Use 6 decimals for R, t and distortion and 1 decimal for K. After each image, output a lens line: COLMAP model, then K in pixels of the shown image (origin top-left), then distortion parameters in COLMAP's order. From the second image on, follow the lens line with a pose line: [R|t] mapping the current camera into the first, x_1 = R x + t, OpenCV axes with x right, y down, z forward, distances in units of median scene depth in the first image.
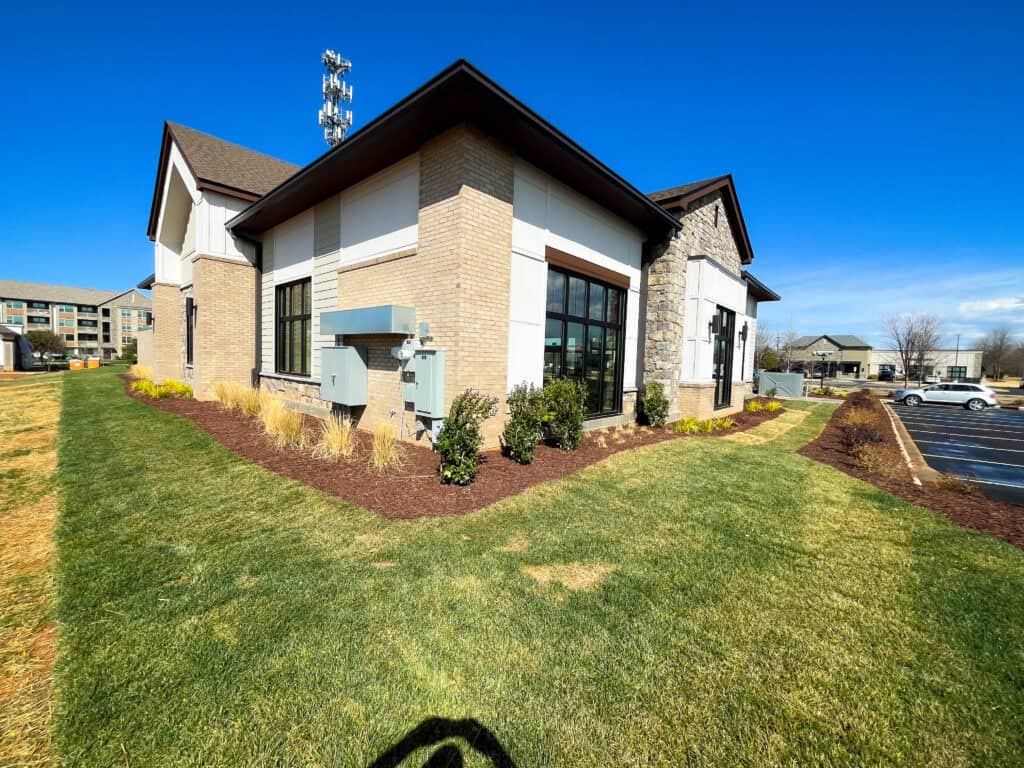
lens RADIAL K [[408.5, 0, 512.0], [0, 408.5, 384.0], [0, 0, 1]] dist [0.000266, 0.000050]
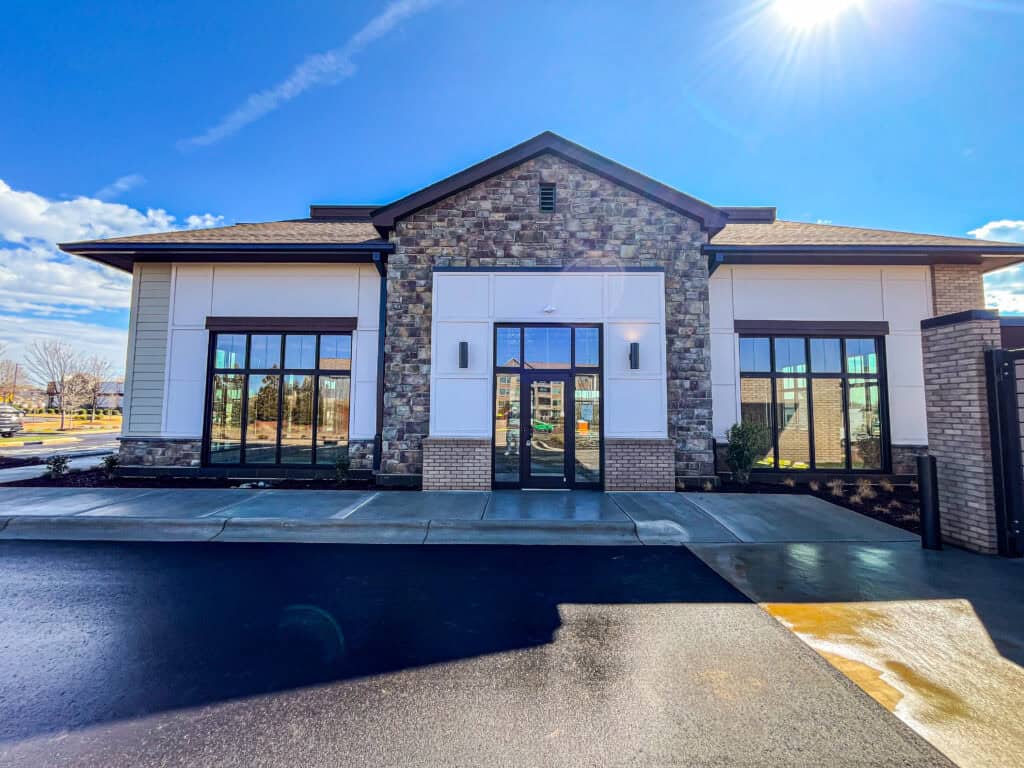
lens RADIAL K [[408.5, 0, 512.0], [0, 408.5, 384.0], [0, 0, 1]] dist [0.000266, 0.000050]
pose [[0.643429, -0.065460, -0.762701, 1.019165], [-0.034645, 0.992826, -0.114439, -0.016670], [0.764721, 0.100057, 0.636546, 0.592050]]
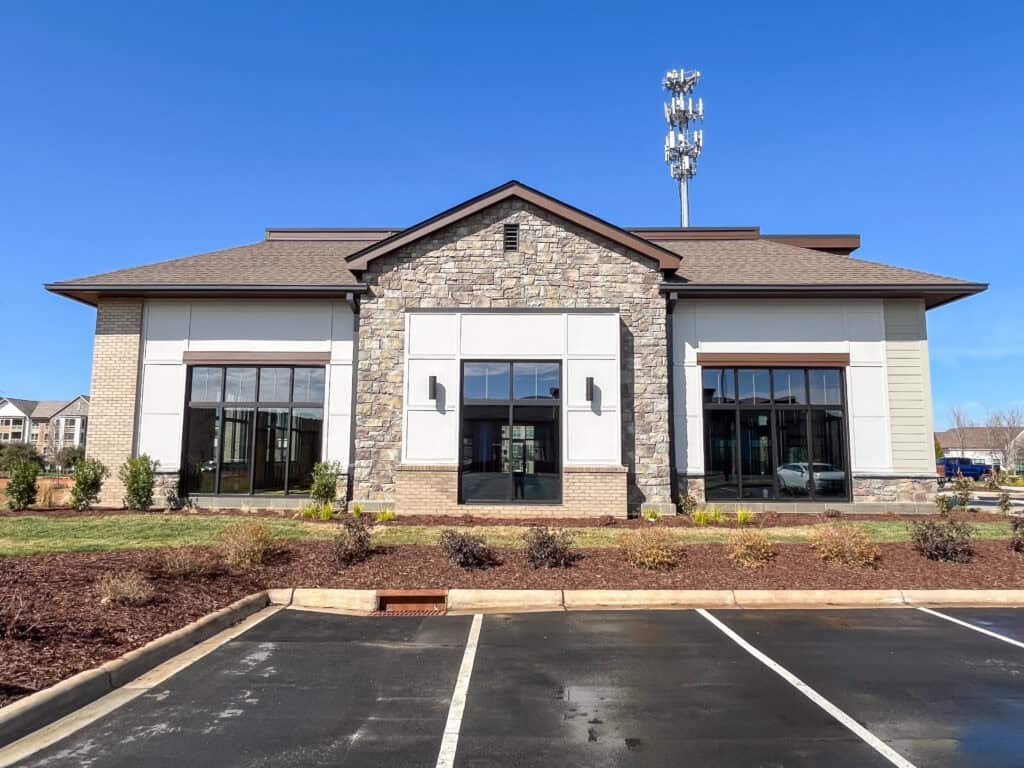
lens RADIAL K [[651.6, 0, 512.0], [0, 651.6, 384.0], [0, 0, 1]] dist [-0.001130, -0.000062]
pose [[0.664715, -0.117091, -0.737864, 1.434741], [-0.026984, 0.983235, -0.180338, 0.064280], [0.746610, 0.139784, 0.650411, 0.285758]]
